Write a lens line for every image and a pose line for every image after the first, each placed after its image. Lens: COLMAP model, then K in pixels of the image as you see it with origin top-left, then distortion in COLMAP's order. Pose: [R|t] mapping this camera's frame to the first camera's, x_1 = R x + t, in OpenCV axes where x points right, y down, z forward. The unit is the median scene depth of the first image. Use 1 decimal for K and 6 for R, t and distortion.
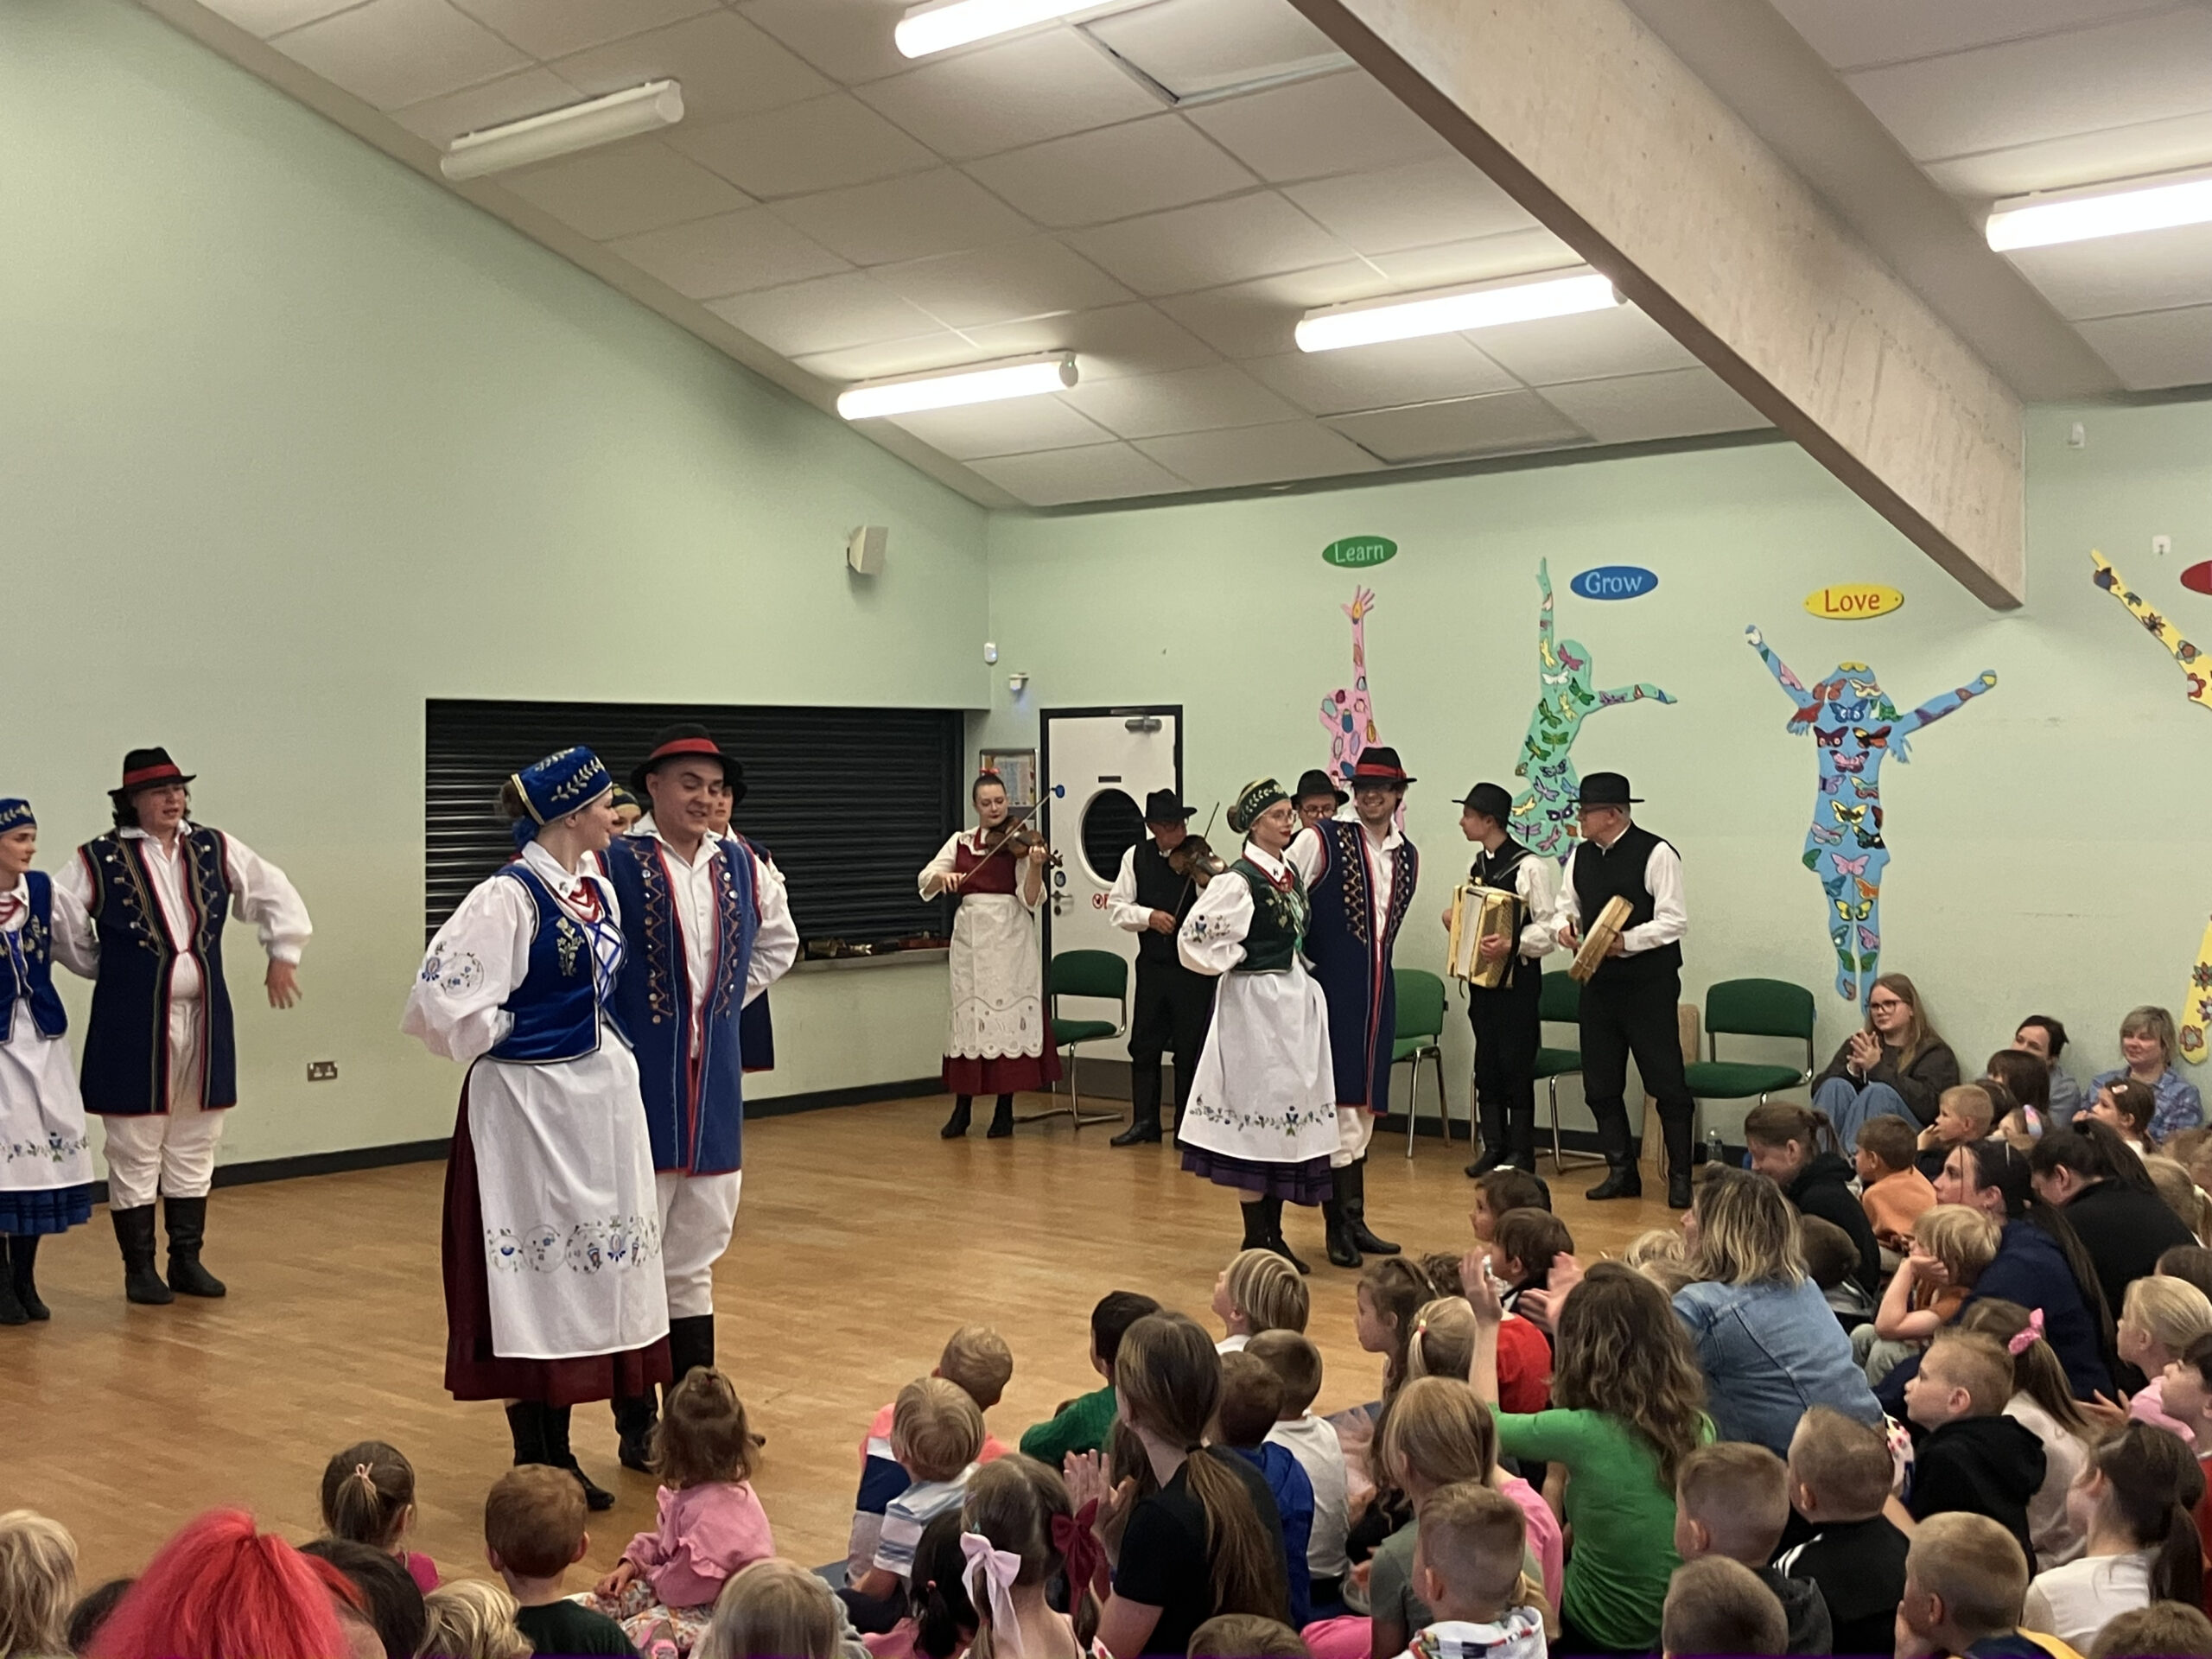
lens RADIAL K [[2659.4, 0, 1086.3], [0, 2659.4, 805.6], [0, 0, 1]] dist [0.263987, -1.534432]
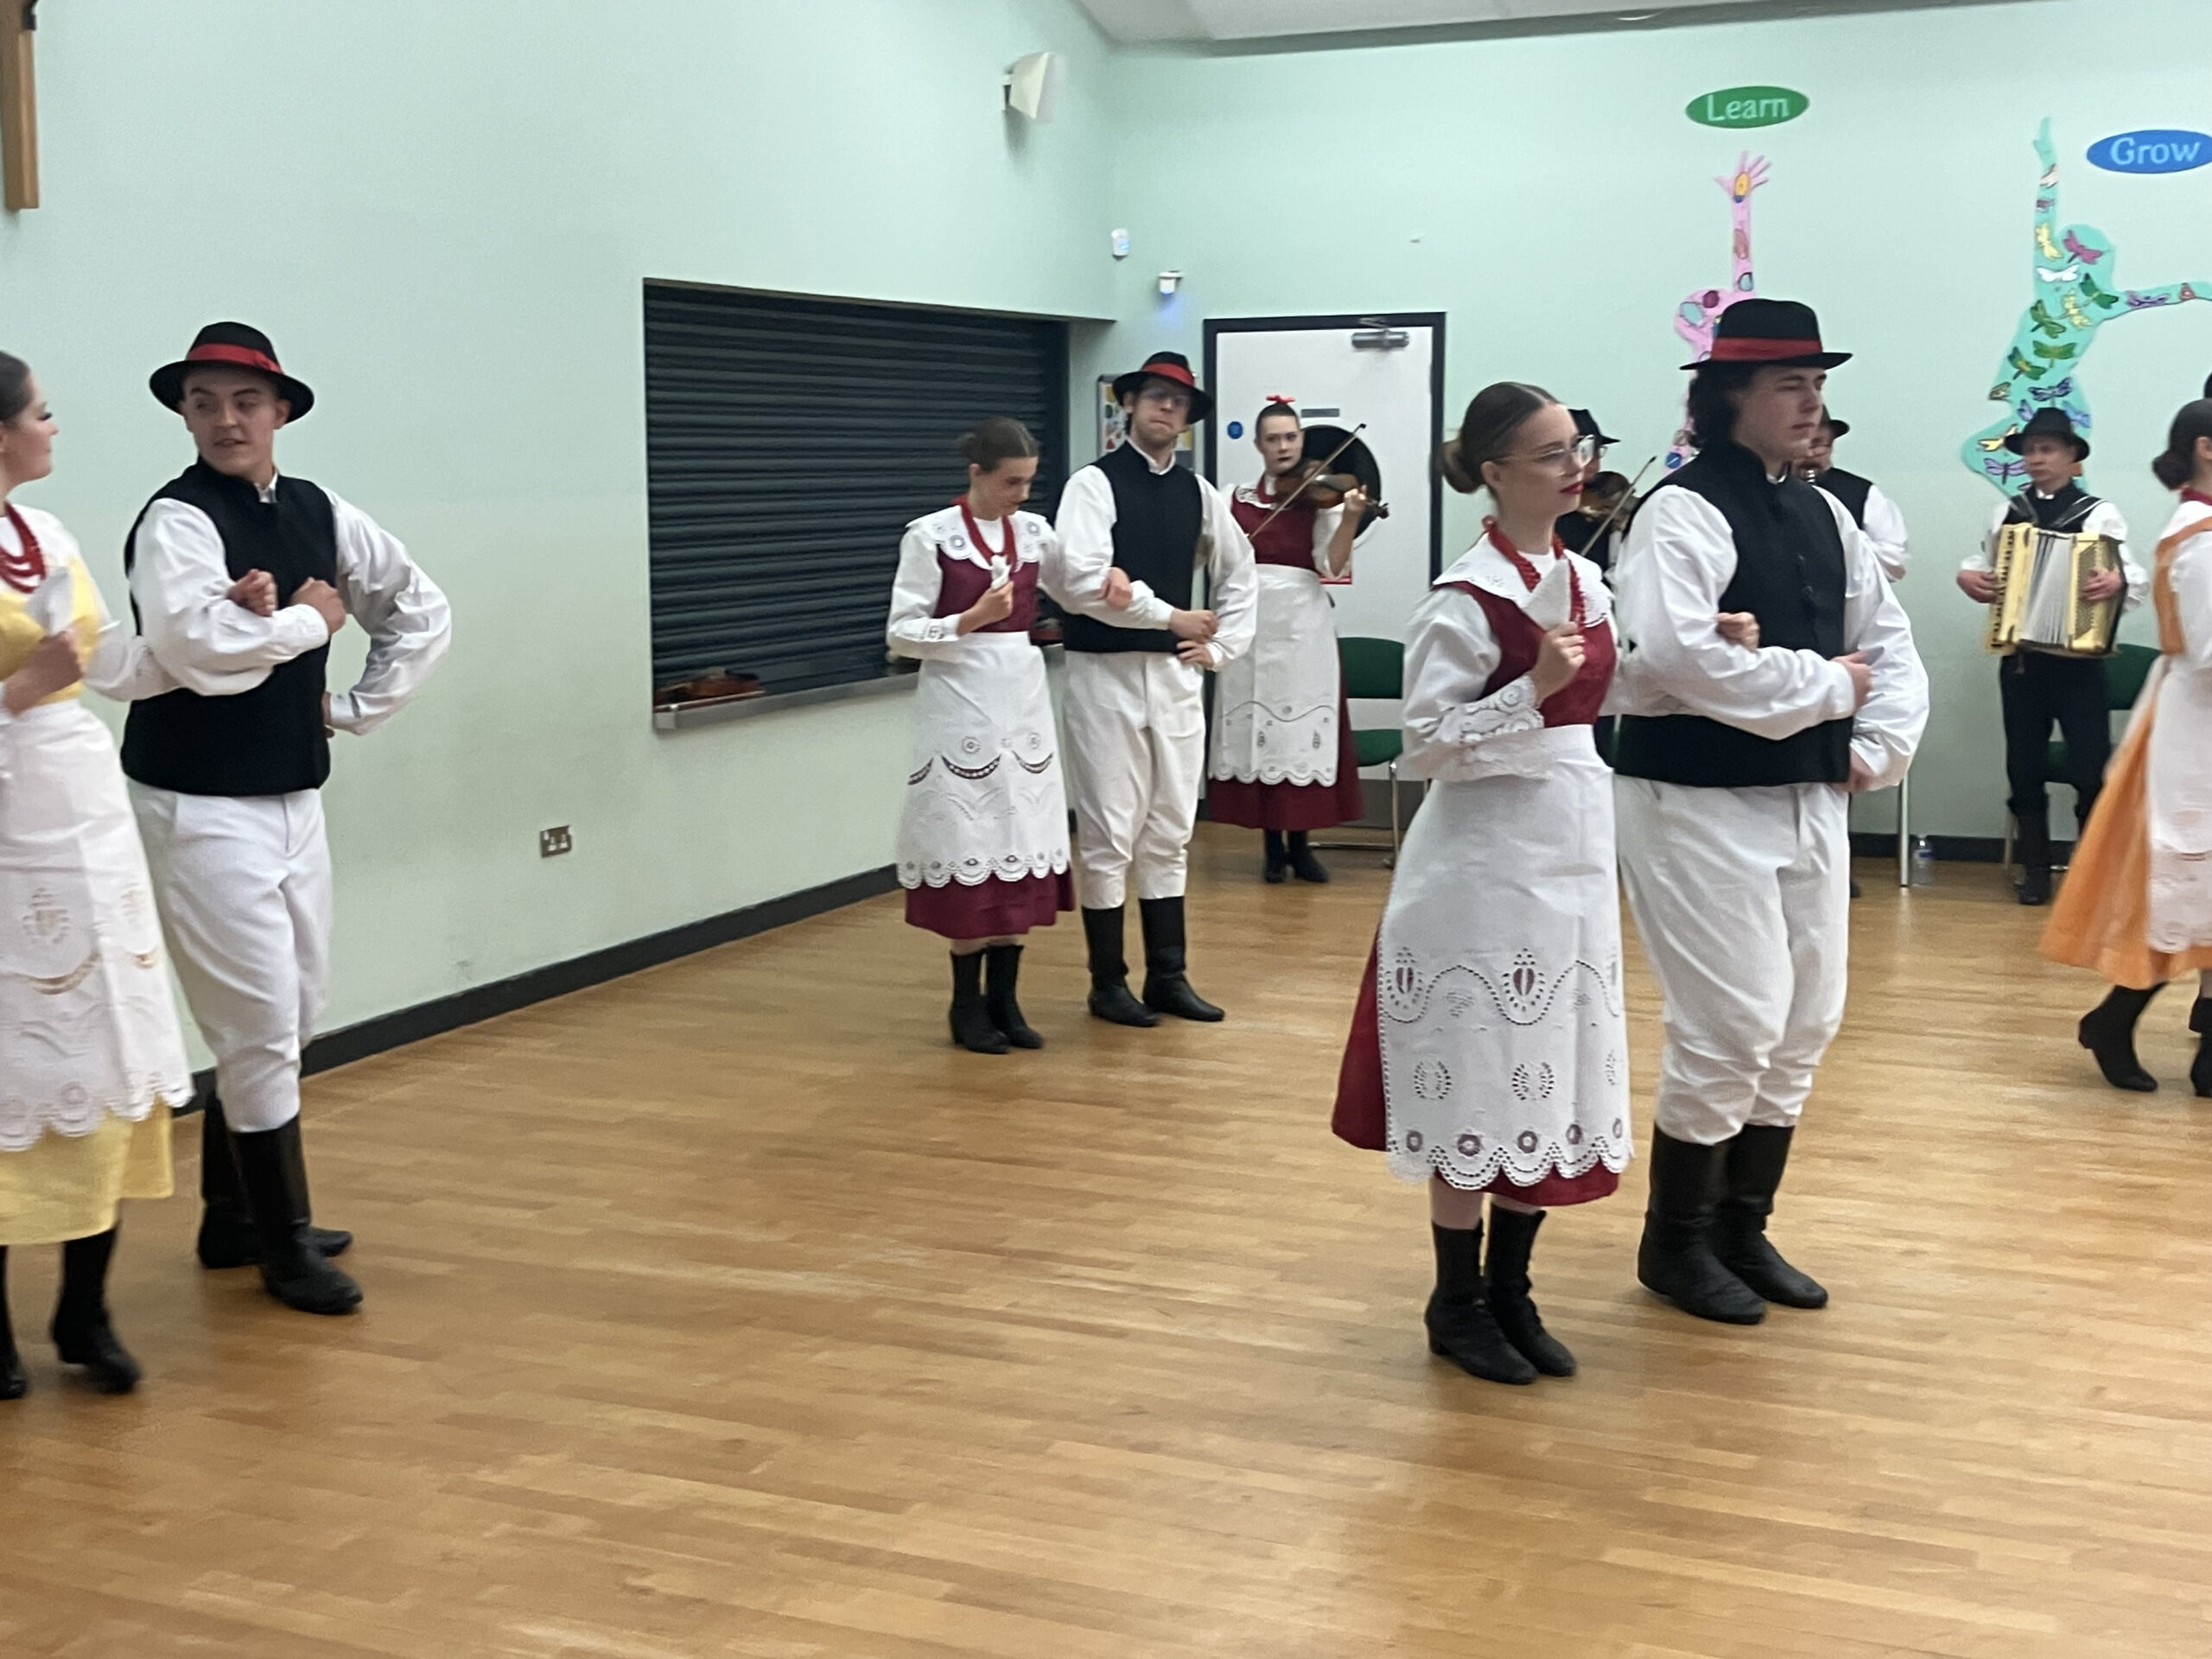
lens RADIAL K [[2836.0, 0, 1060.8], [0, 2836.0, 832.6], [0, 0, 1]] dist [0.123630, -0.376155]
pose [[0.944445, -0.046328, 0.325388, -0.383155], [0.006493, 0.992453, 0.122457, 0.010400], [-0.328605, -0.113541, 0.937618, 0.286885]]
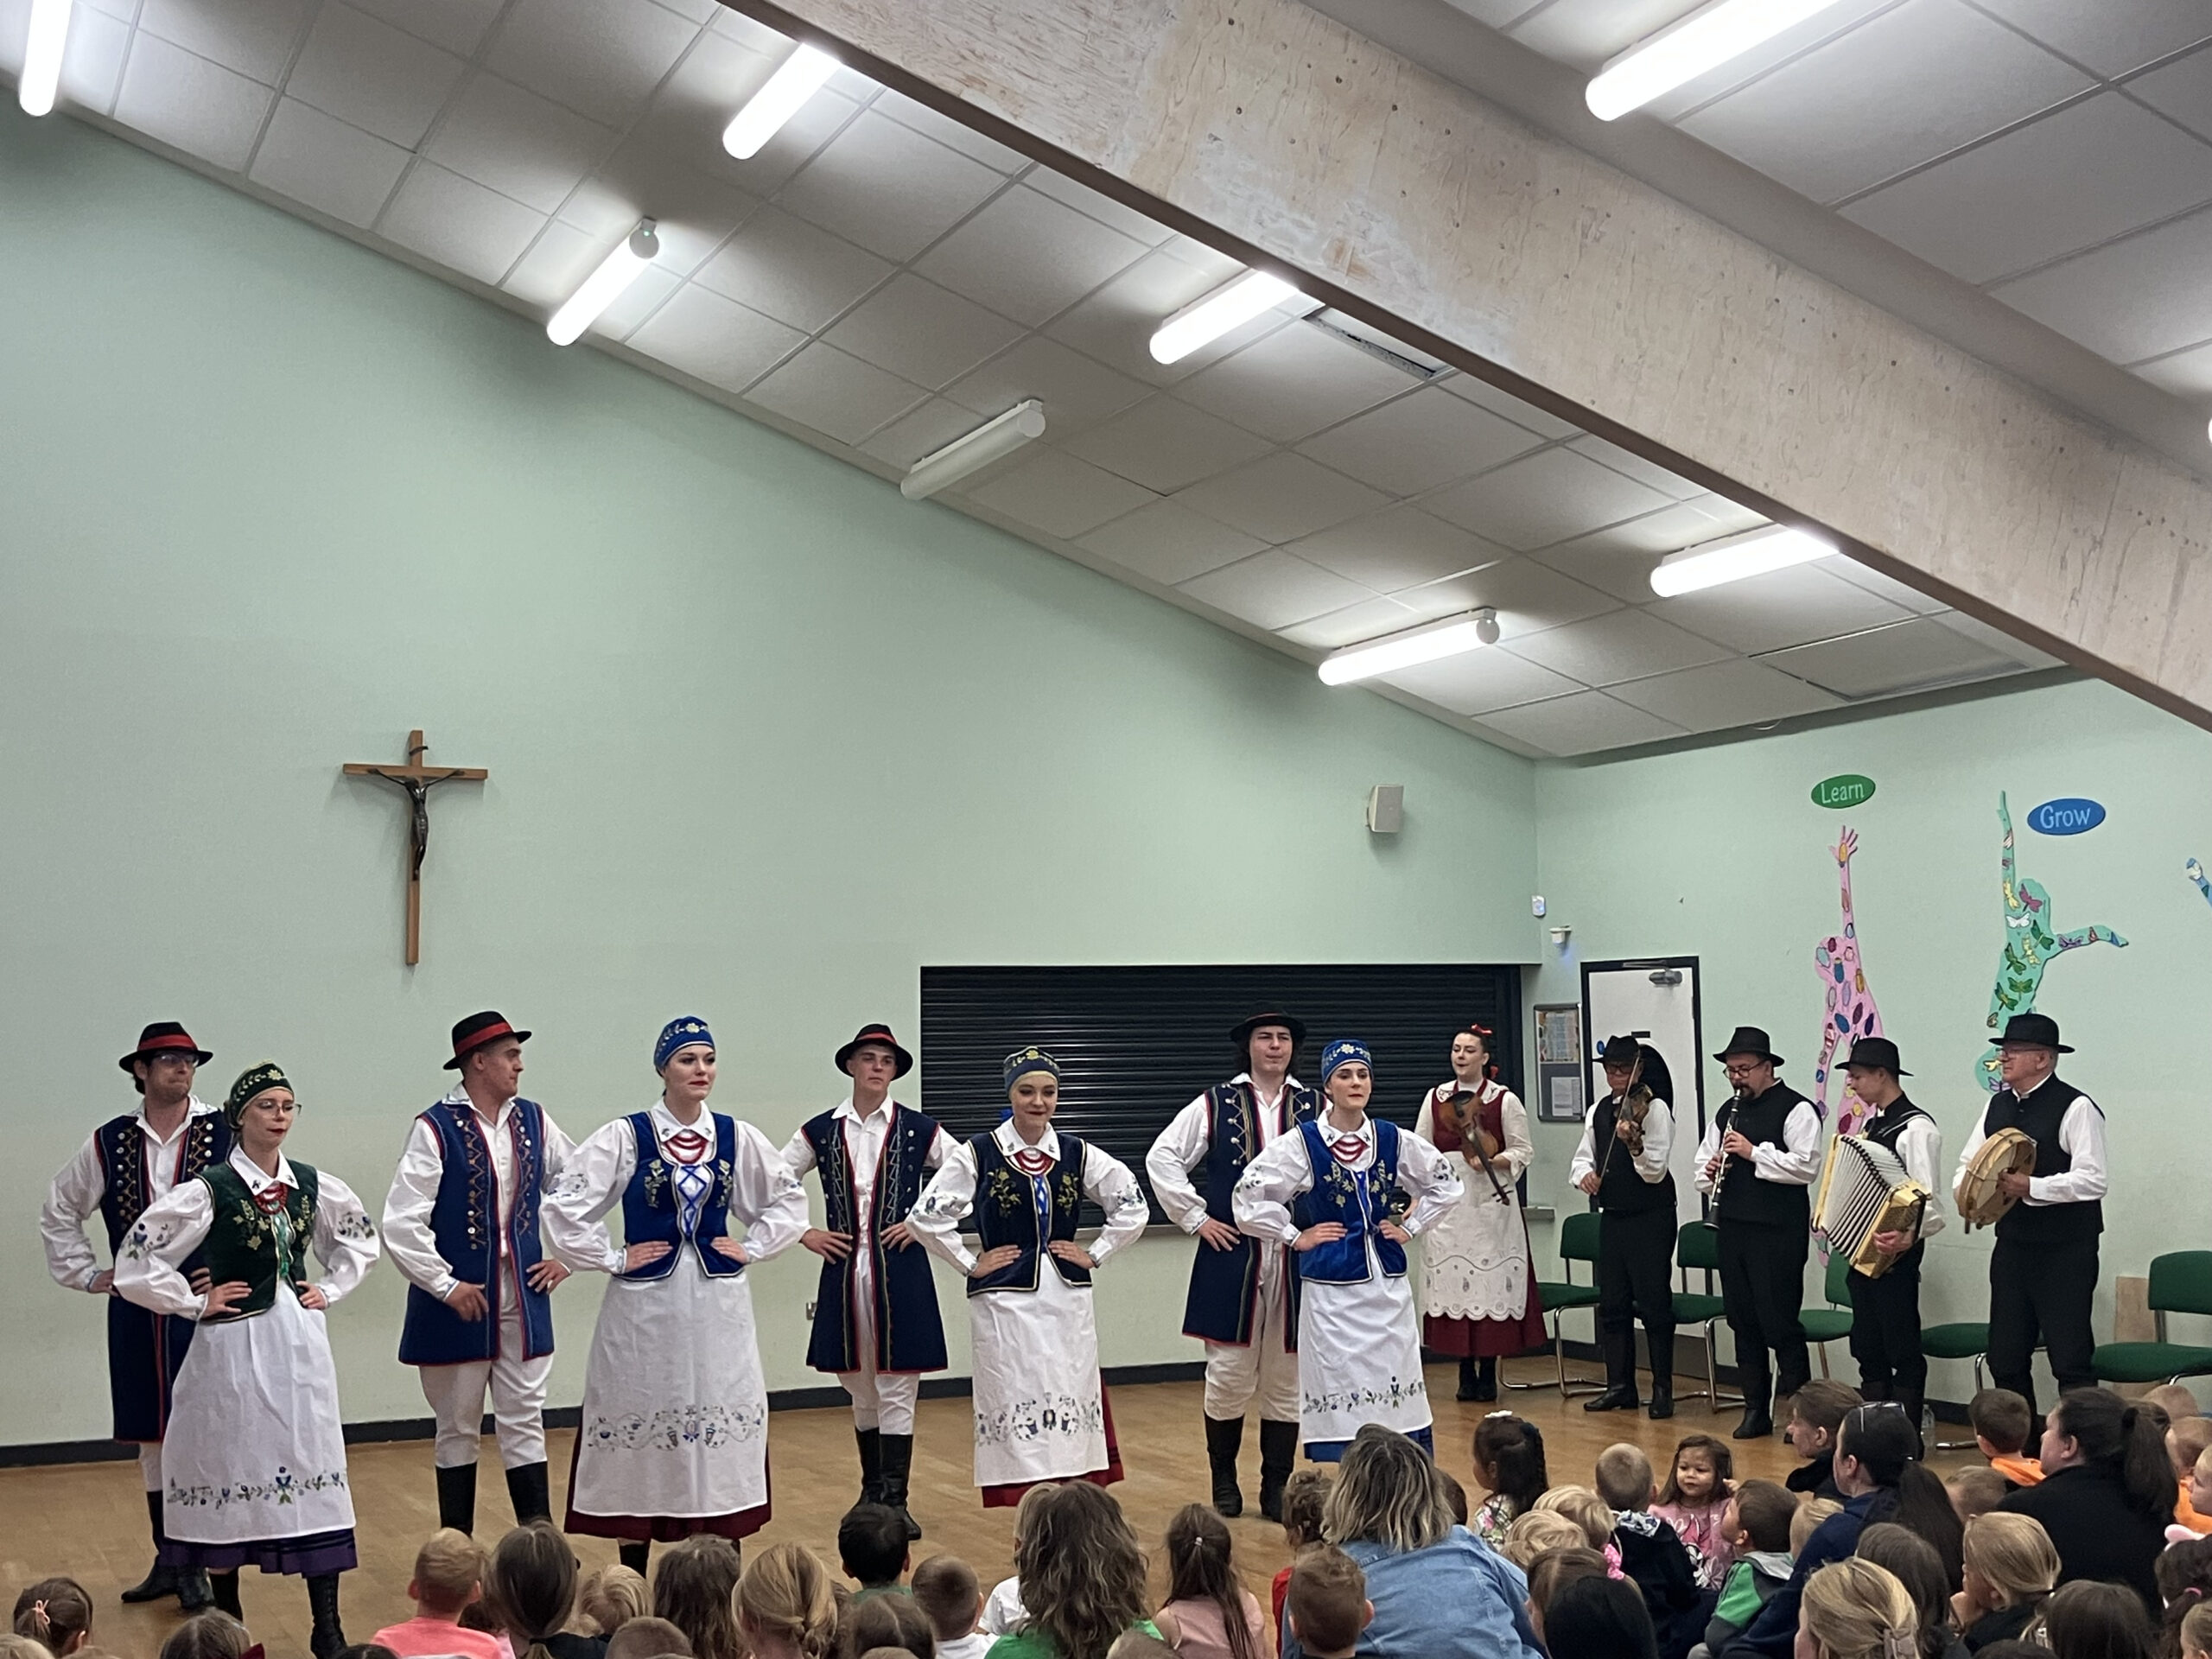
lens RADIAL K [[2836.0, 0, 1060.8], [0, 2836.0, 832.6], [0, 0, 1]] dist [0.123630, -0.376155]
pose [[0.915515, -0.037896, -0.400494, 0.268628], [0.004258, 0.996410, -0.084549, 0.004043], [0.402260, 0.075701, 0.912390, -0.034895]]
